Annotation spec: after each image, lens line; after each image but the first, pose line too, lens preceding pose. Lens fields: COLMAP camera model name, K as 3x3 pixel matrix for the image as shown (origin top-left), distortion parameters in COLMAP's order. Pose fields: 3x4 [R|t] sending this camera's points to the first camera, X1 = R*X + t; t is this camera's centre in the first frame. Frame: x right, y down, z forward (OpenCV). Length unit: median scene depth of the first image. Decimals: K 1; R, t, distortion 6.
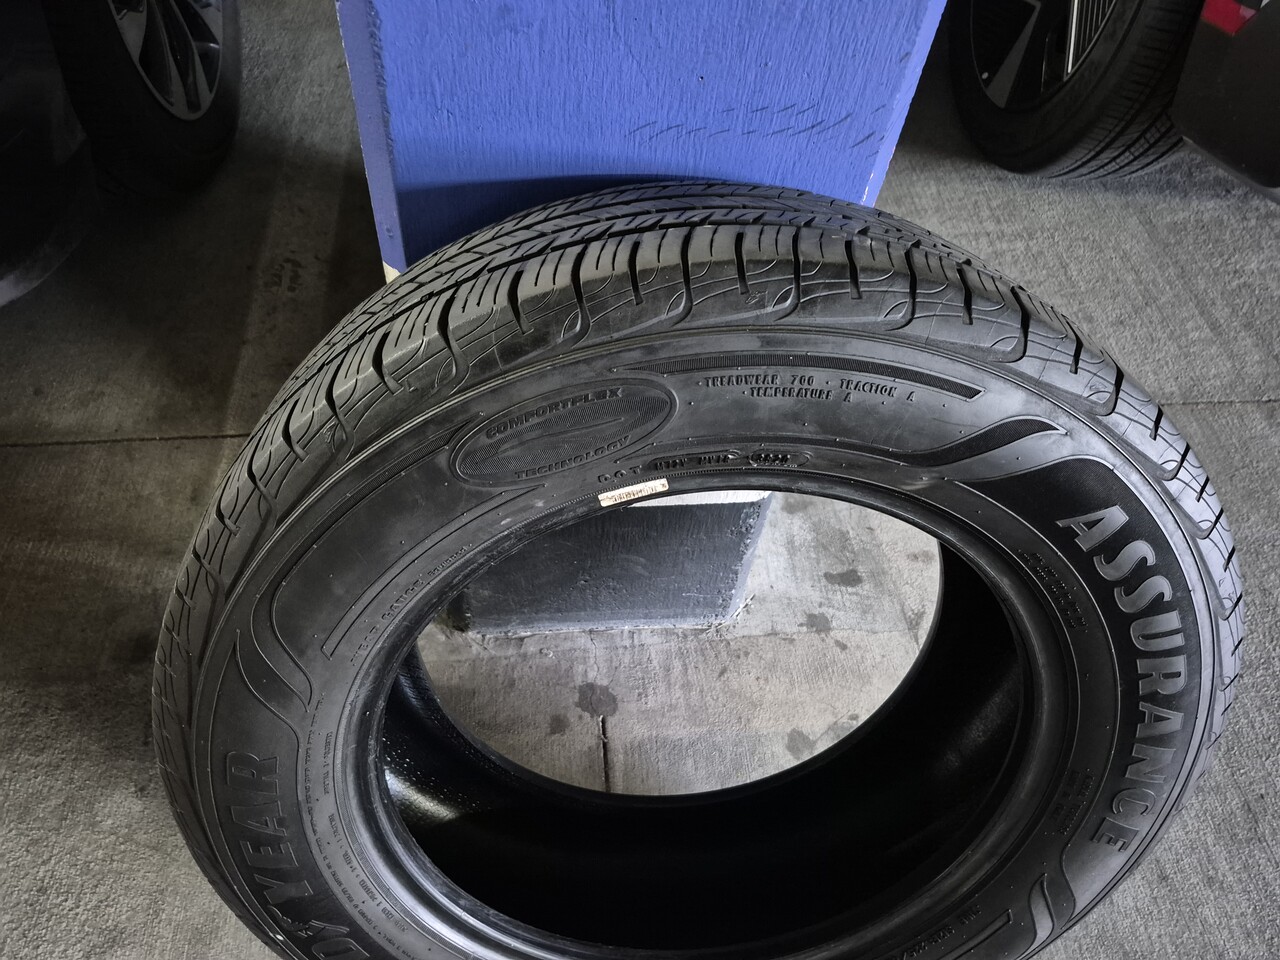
lens RADIAL K [[871.0, 0, 640.0], [0, 871.0, 480.0], [0, 0, 1]] dist [0.031255, -0.014693]
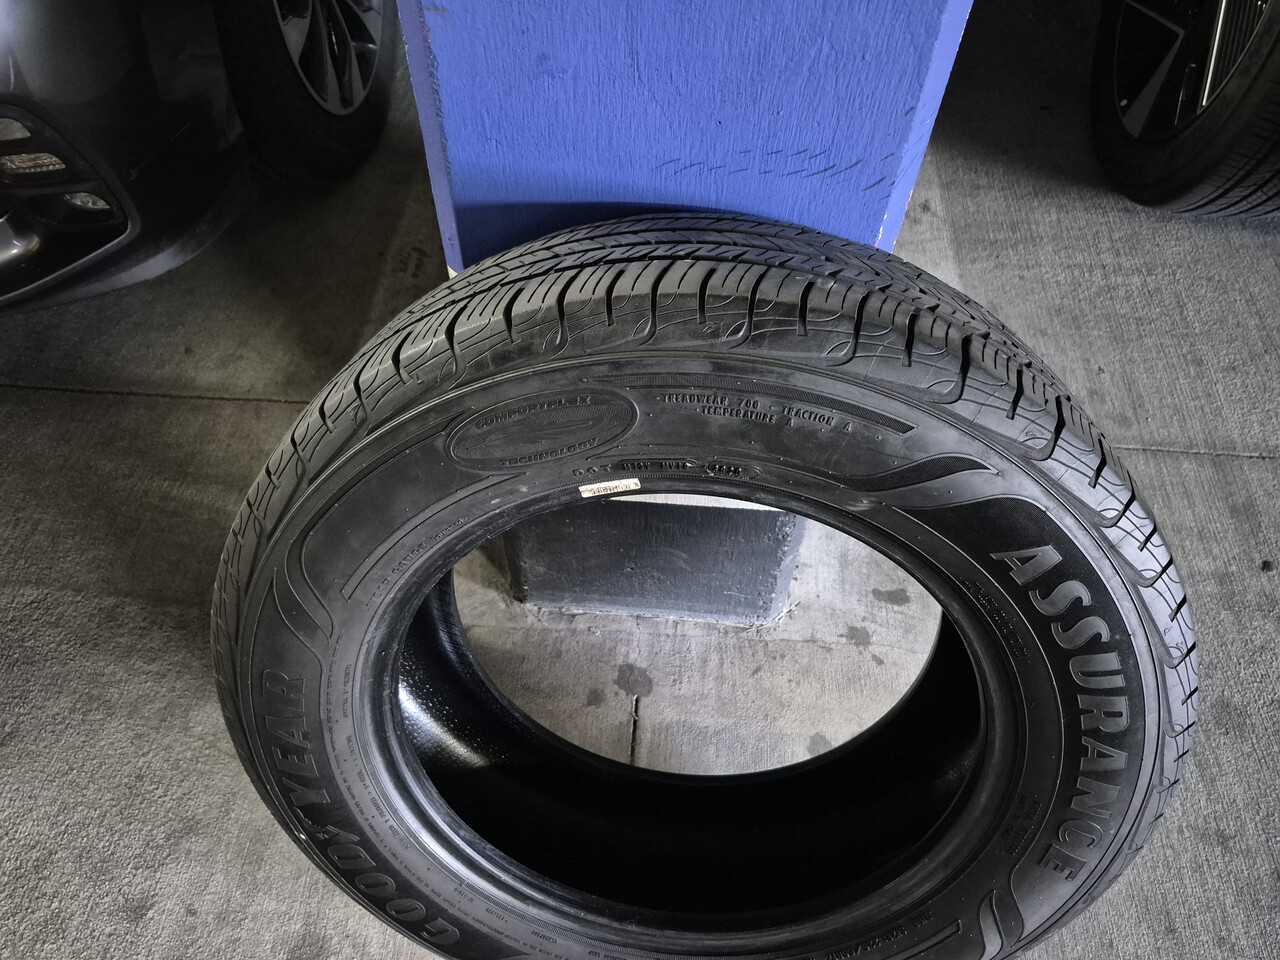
lens RADIAL K [[850.2, 0, 638.5], [0, 850.2, 487.0], [0, 0, 1]] dist [0.062748, -0.049367]
pose [[0.986608, 0.101219, -0.127902, 0.140824], [-0.099746, 0.994852, 0.017881, -0.008309], [0.129054, -0.004883, 0.991626, -0.084224]]
